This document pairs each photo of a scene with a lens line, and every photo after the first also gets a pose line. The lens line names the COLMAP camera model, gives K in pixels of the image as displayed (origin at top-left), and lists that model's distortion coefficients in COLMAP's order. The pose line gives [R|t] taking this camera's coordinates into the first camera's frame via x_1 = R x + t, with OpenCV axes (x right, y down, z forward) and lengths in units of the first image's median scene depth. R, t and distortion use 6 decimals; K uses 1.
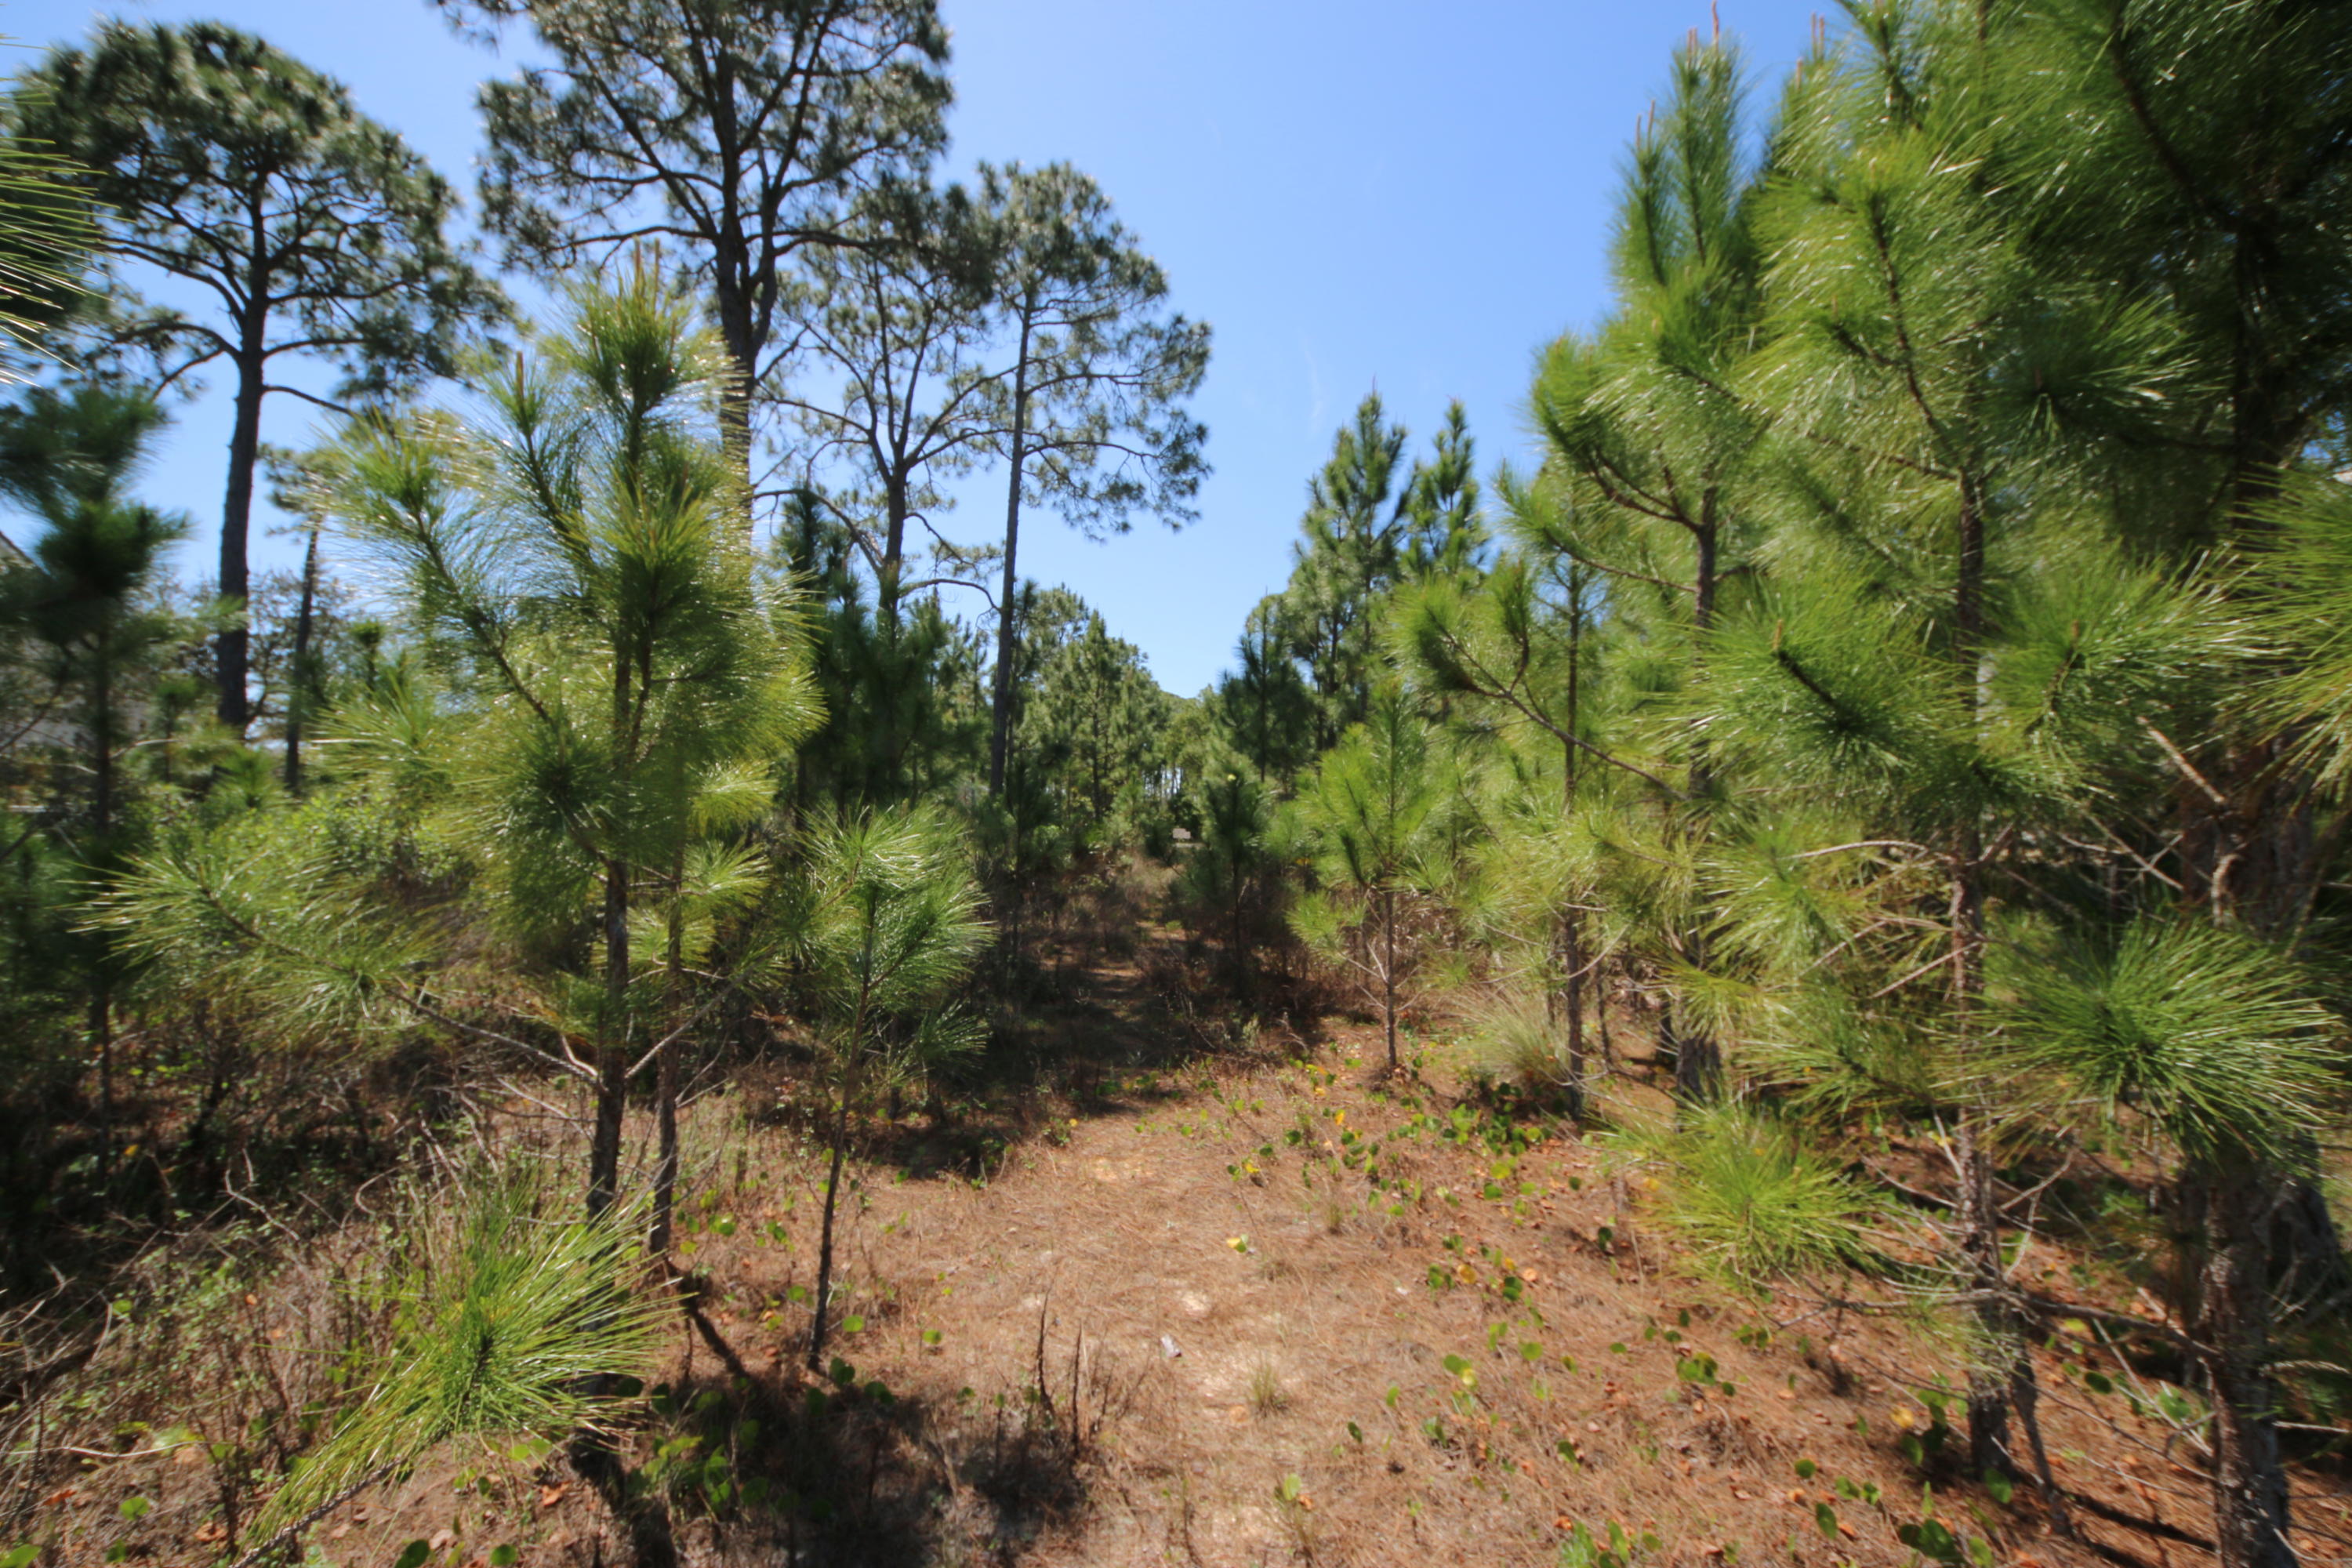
lens RADIAL K [[860.7, 0, 1157.3], [0, 860.7, 814.4], [0, 0, 1]] dist [0.014918, -0.011506]
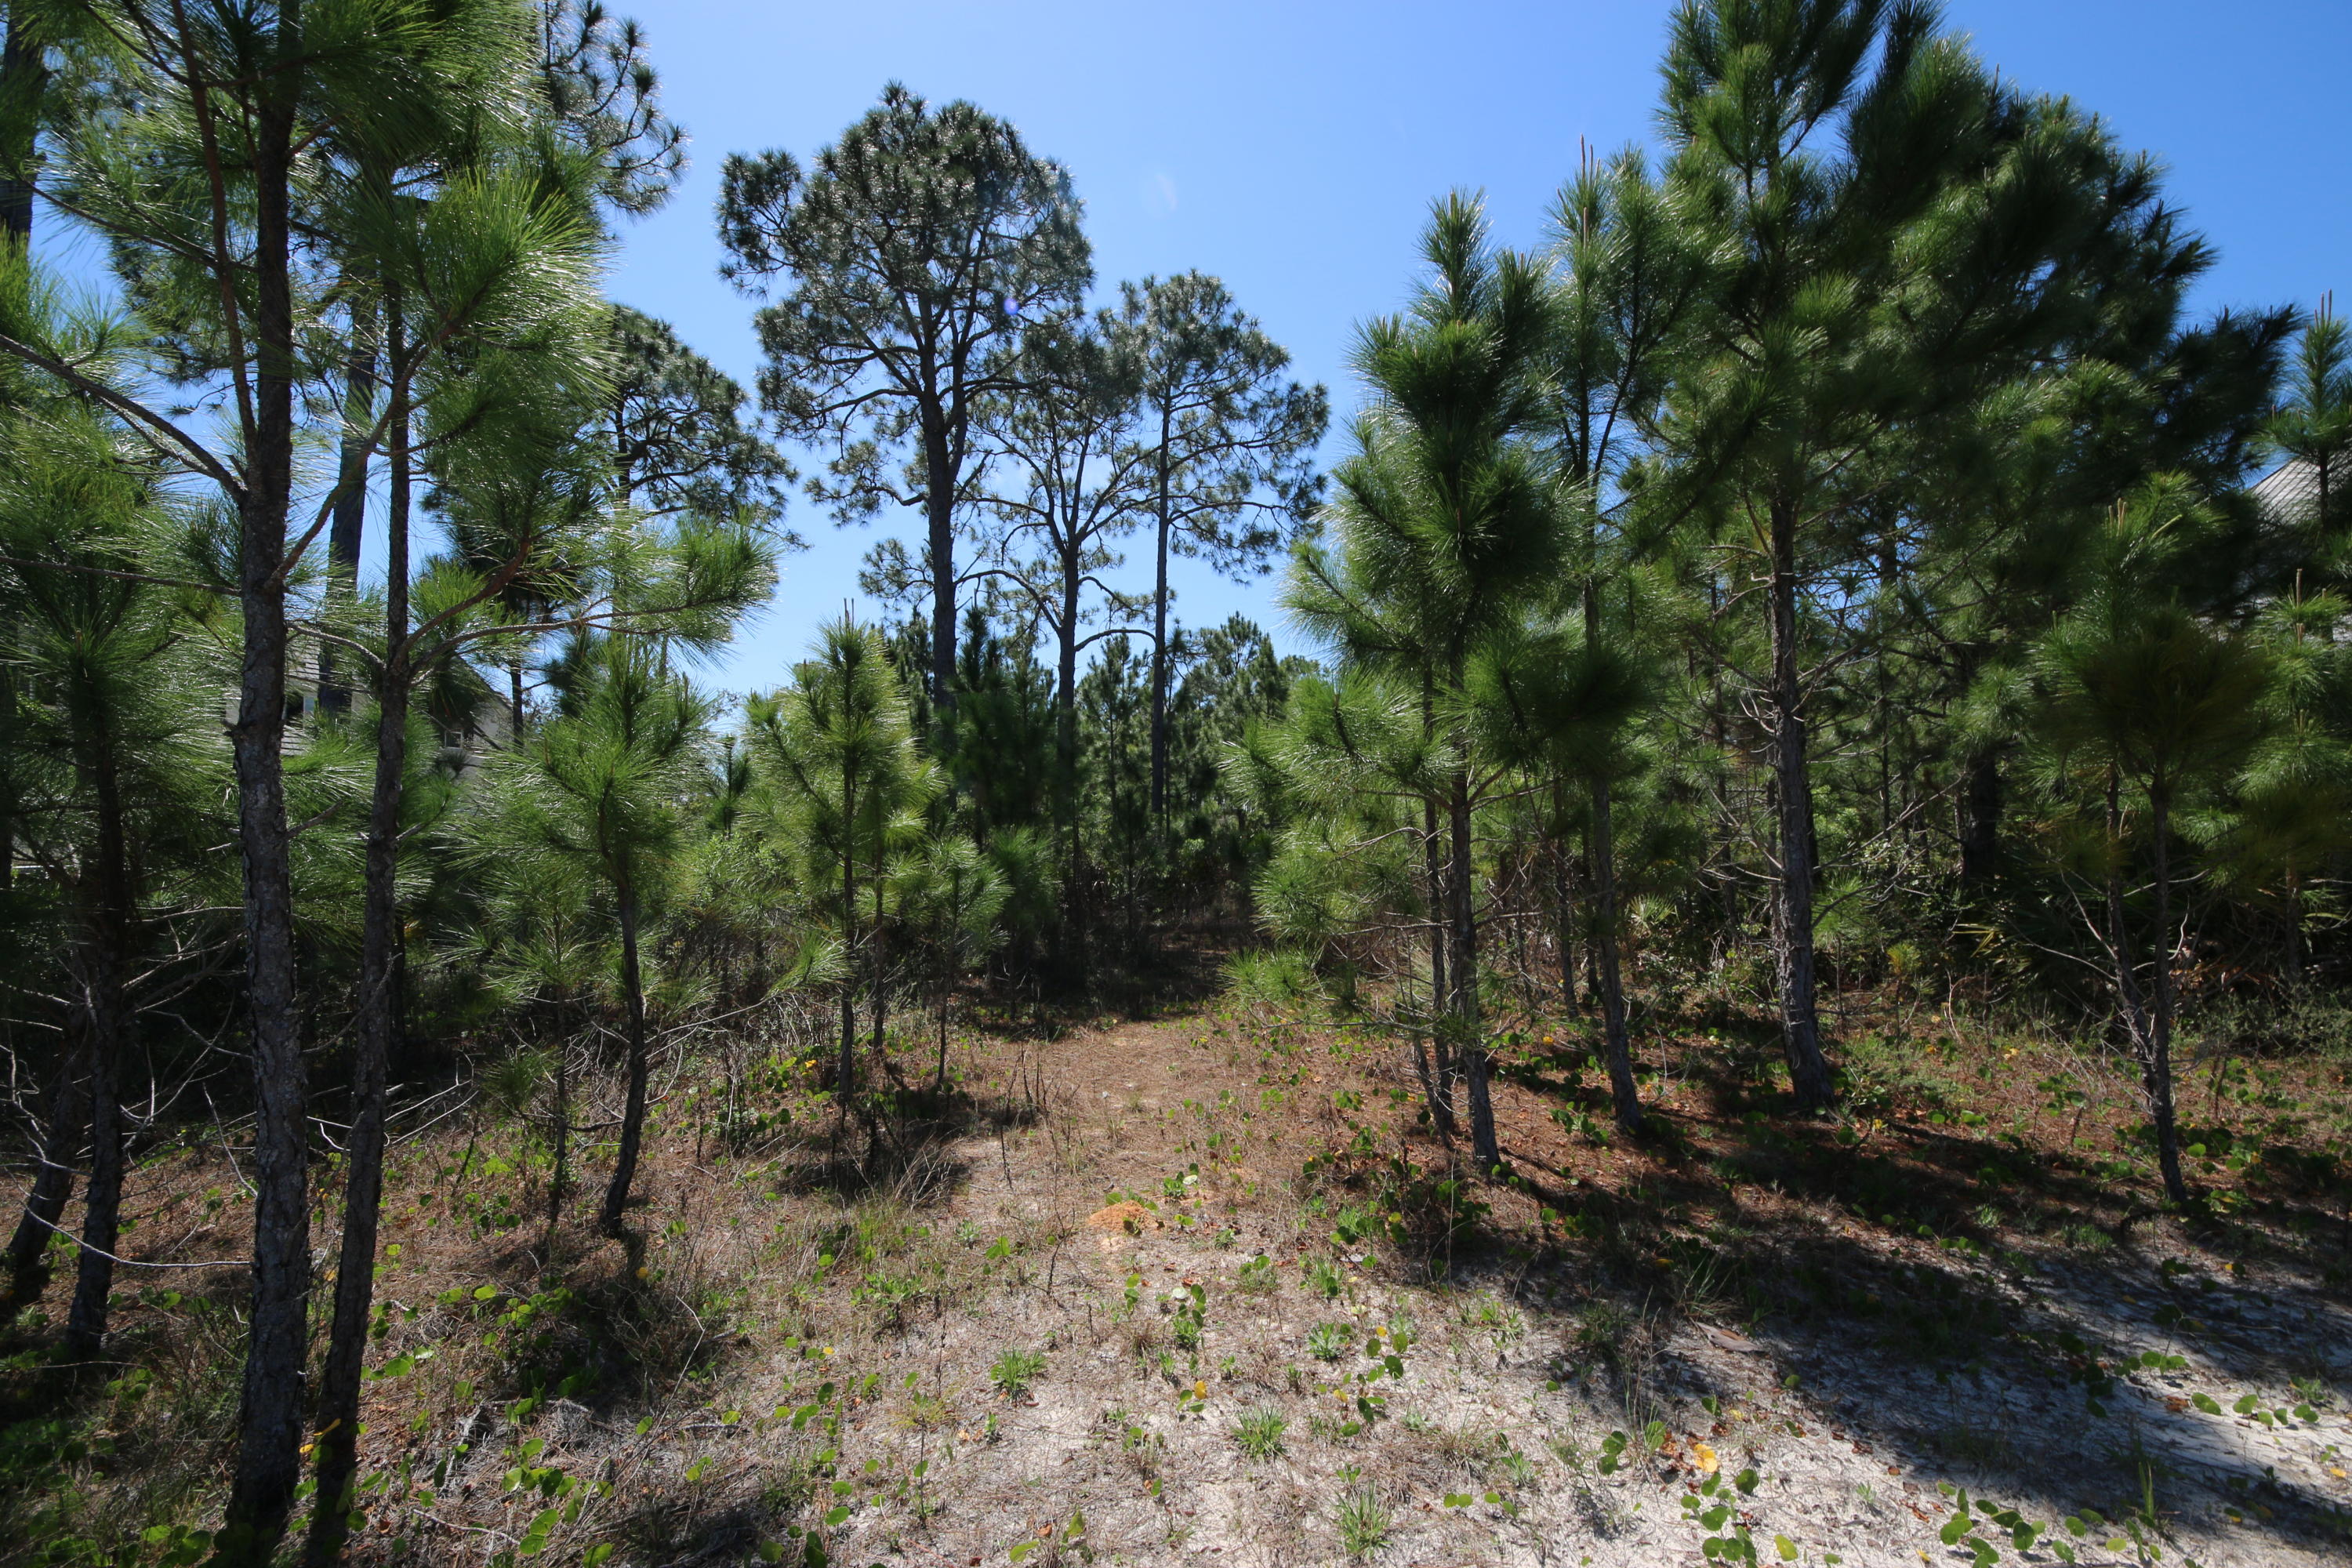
lens RADIAL K [[866.2, 0, 1160.9], [0, 866.2, 805.8], [0, 0, 1]] dist [0.031017, -0.018776]
pose [[0.969684, -0.051065, -0.238969, 0.095715], [0.044770, 0.998494, -0.031700, 0.002959], [0.240228, 0.020041, 0.970510, -0.135357]]
